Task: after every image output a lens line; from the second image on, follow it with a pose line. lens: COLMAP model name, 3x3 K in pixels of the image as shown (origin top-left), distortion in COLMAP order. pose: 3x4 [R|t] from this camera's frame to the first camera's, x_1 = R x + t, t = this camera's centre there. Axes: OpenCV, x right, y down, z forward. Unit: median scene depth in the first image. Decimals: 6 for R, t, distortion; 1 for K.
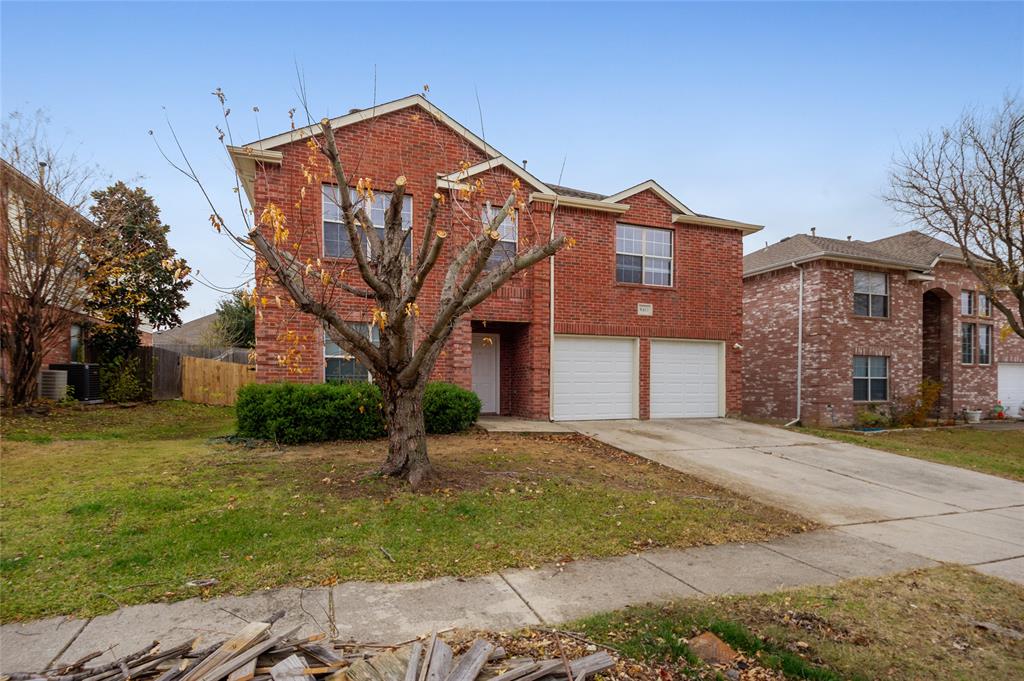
lens RADIAL K [[510.8, 0, 509.9], [0, 510.8, 363.1], [0, 0, 1]] dist [0.004607, 0.000501]
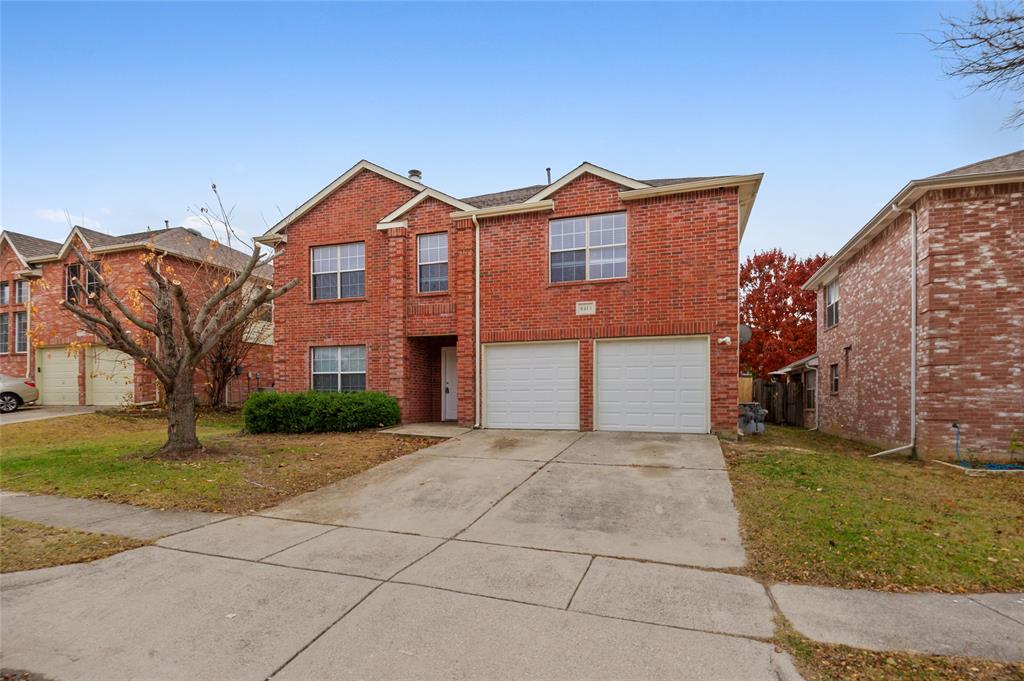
lens RADIAL K [[514.5, 0, 512.6], [0, 514.5, 376.2], [0, 0, 1]] dist [-0.002499, -0.001047]
pose [[0.767507, -0.031984, -0.640242, 0.738981], [0.025542, 0.999487, -0.019311, 0.028433], [0.640532, -0.001532, 0.767930, 0.227226]]
